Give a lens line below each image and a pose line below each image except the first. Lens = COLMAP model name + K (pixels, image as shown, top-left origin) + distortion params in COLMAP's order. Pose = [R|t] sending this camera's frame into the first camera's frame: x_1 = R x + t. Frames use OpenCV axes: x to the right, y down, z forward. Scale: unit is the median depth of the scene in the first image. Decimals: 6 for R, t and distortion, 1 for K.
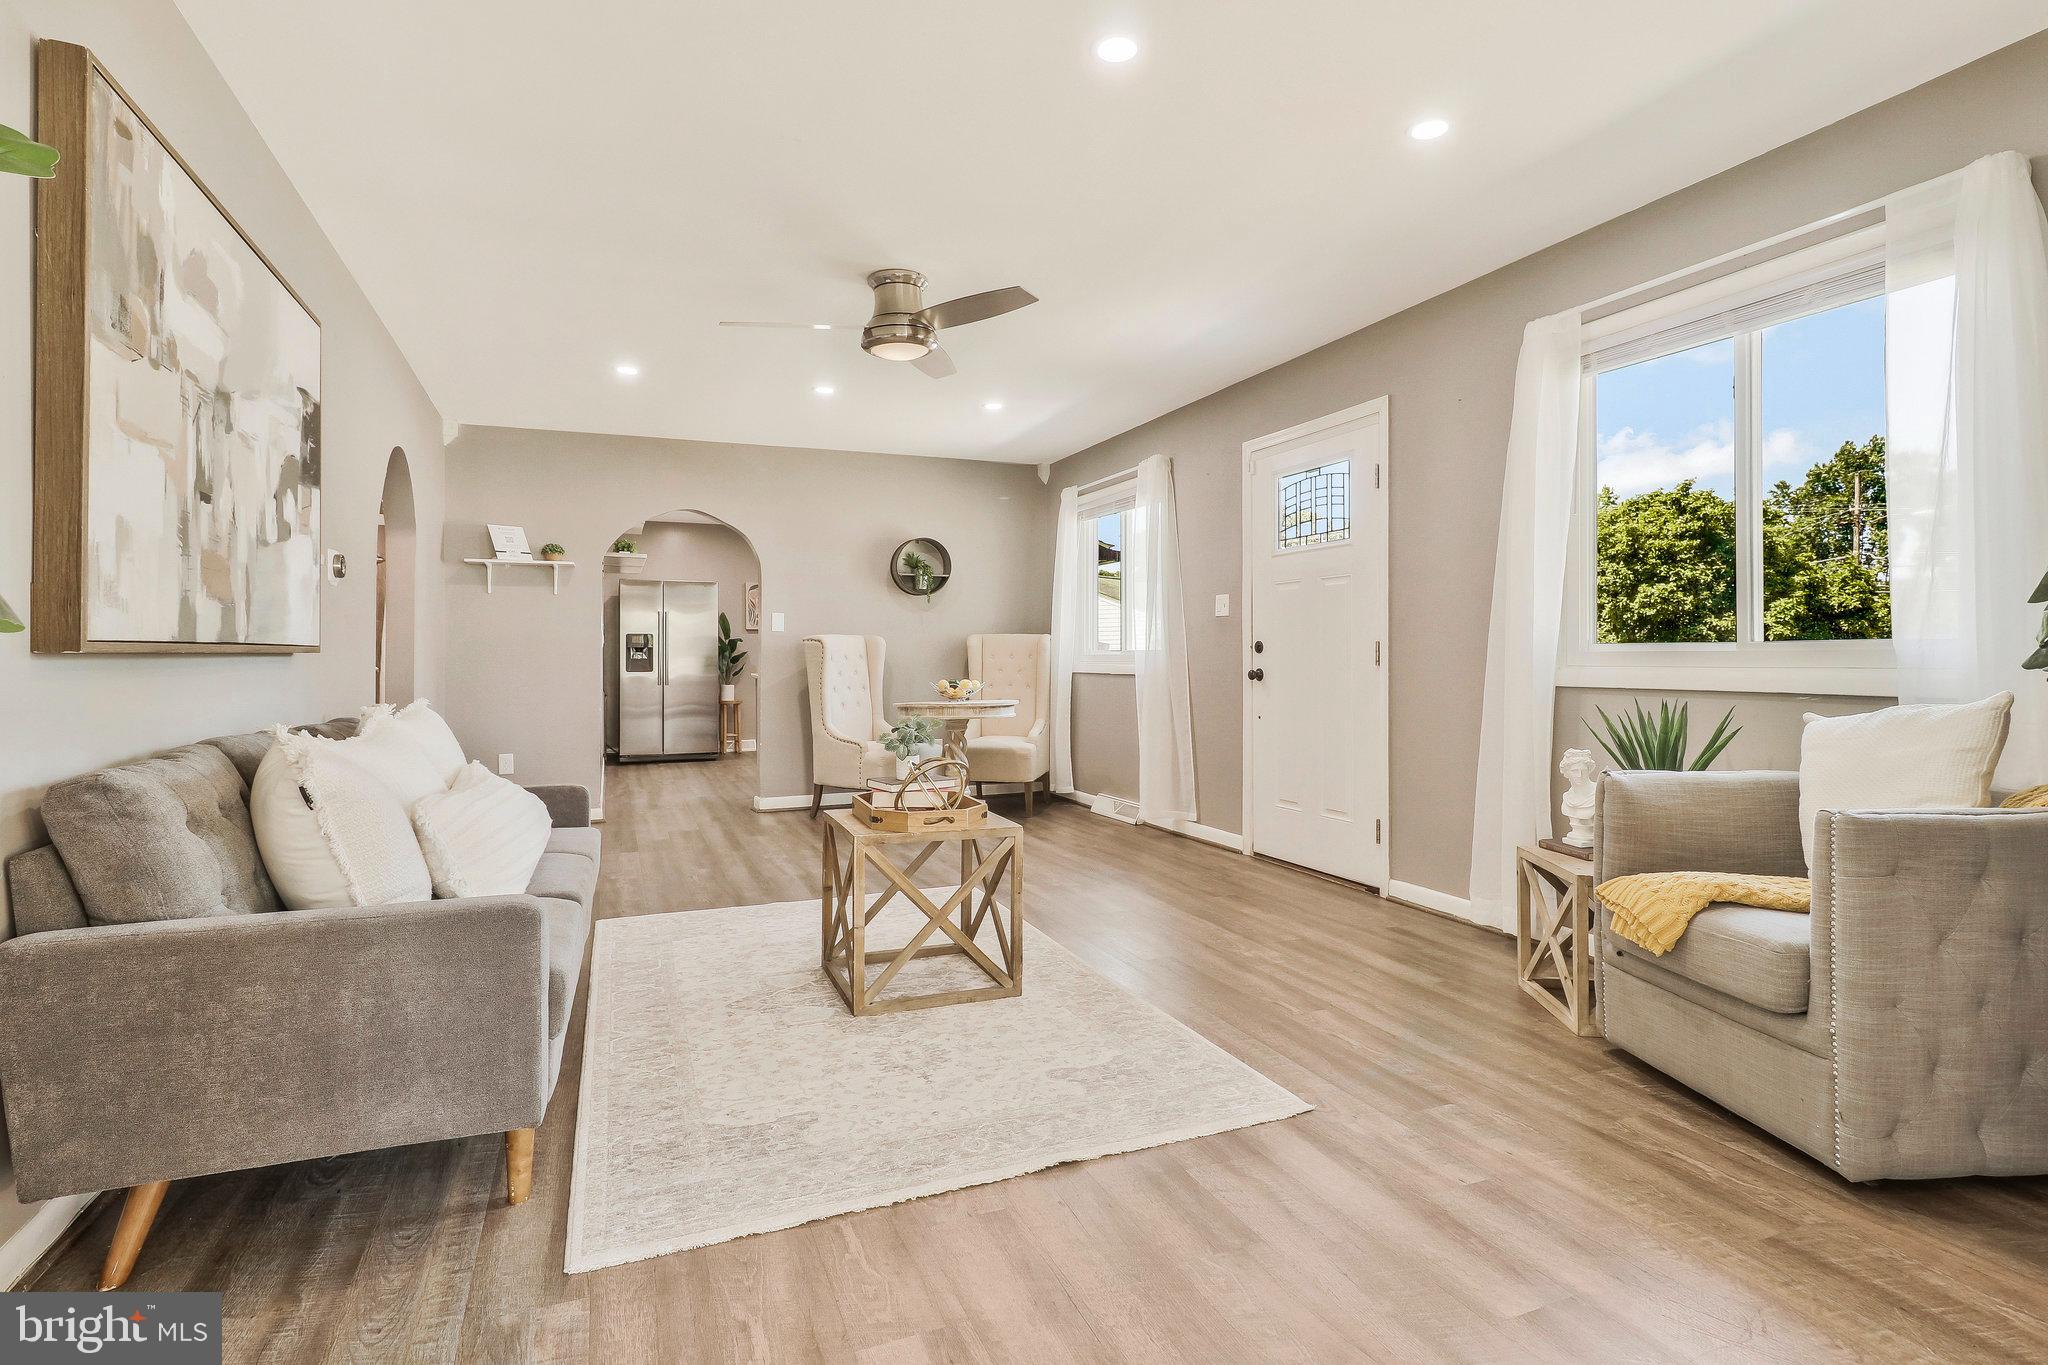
lens RADIAL K [[1003.6, 0, 1018.0], [0, 1003.6, 644.4], [0, 0, 1]] dist [0.000777, -0.033375]
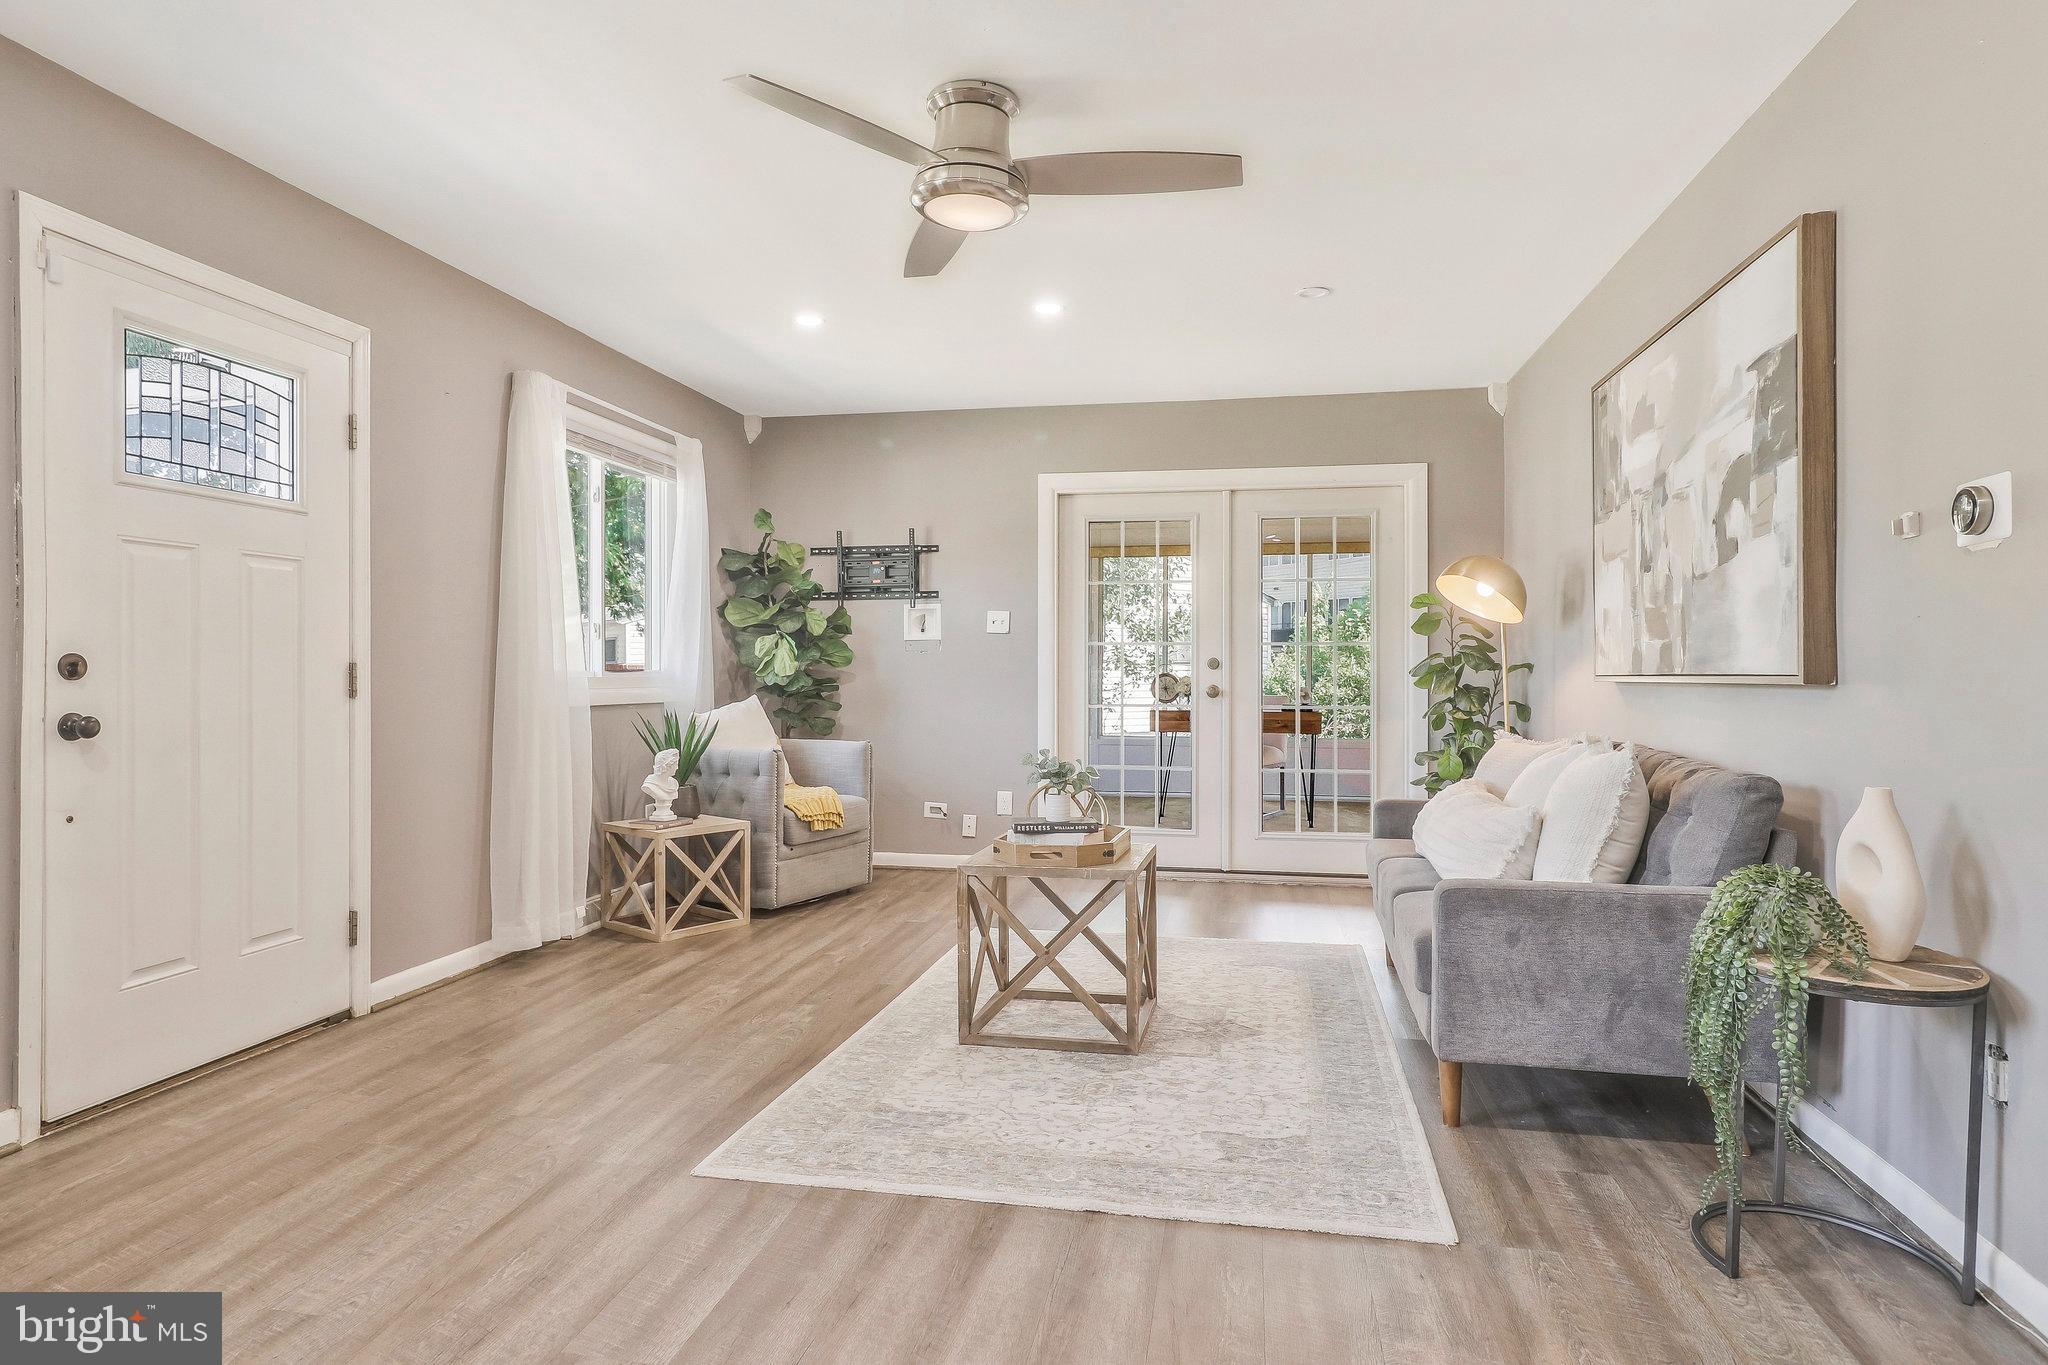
lens RADIAL K [[1154.9, 0, 1024.7], [0, 1154.9, 668.9], [0, 0, 1]] dist [0.003074, 0.001093]
pose [[-0.835560, 0.001594, 0.549397, -0.301422], [-0.007161, 0.999879, -0.013792, 0.005653], [-0.549353, -0.015458, -0.835447, 0.868557]]
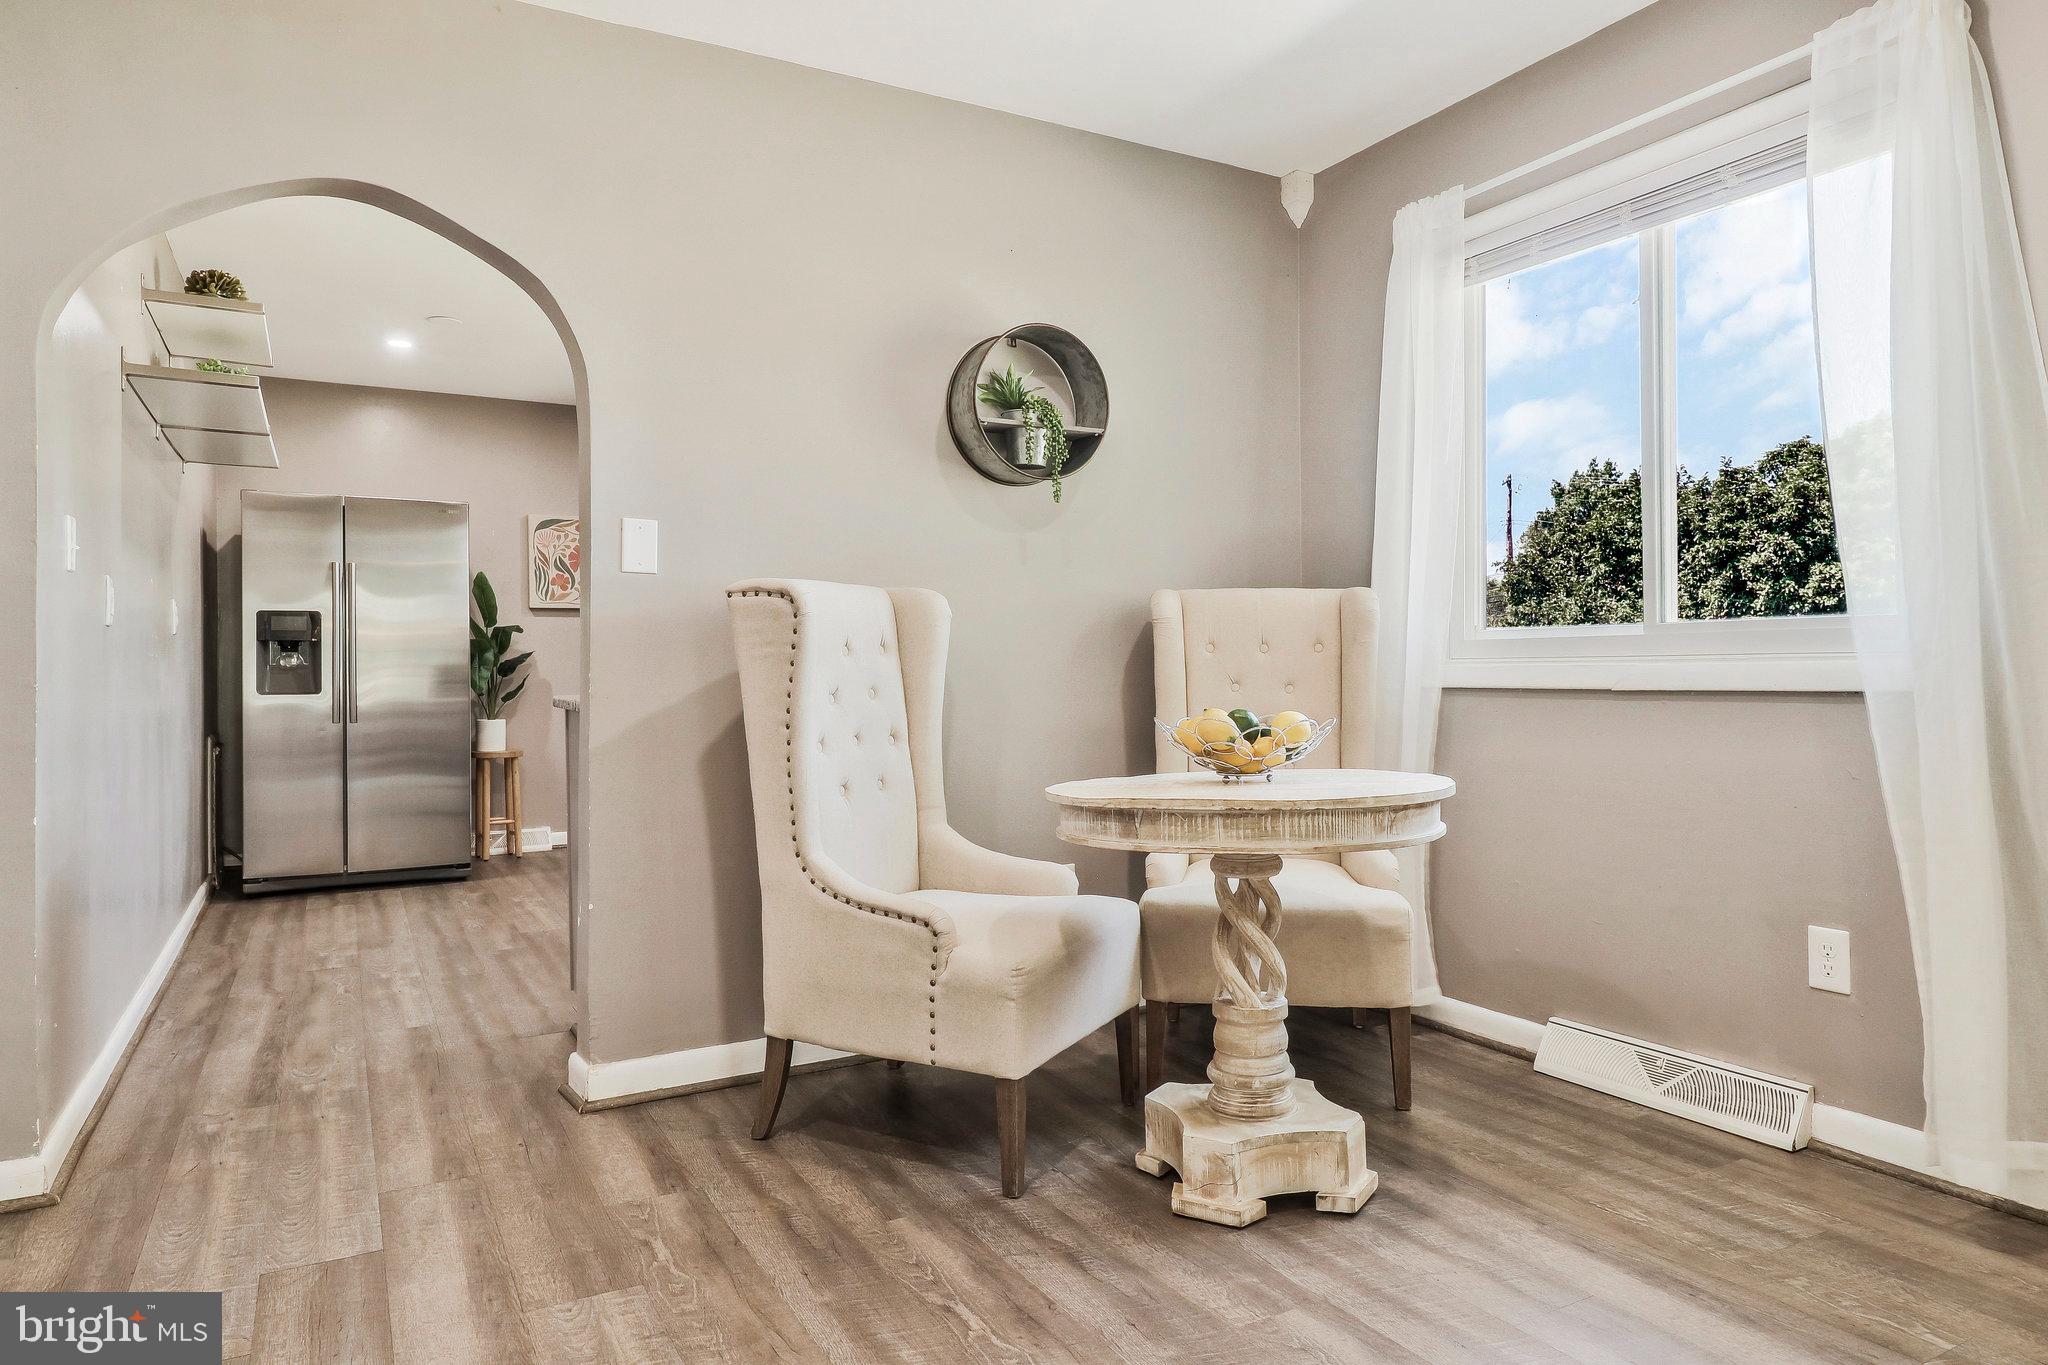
lens RADIAL K [[1251.3, 0, 1027.5], [0, 1251.3, 664.5], [0, 0, 1]] dist [0.001037, 0.000871]
pose [[0.992841, -0.003929, 0.119378, -0.152383], [0.003084, 0.999969, 0.007266, 0.015255], [-0.119402, -0.006845, 0.992822, 0.539361]]
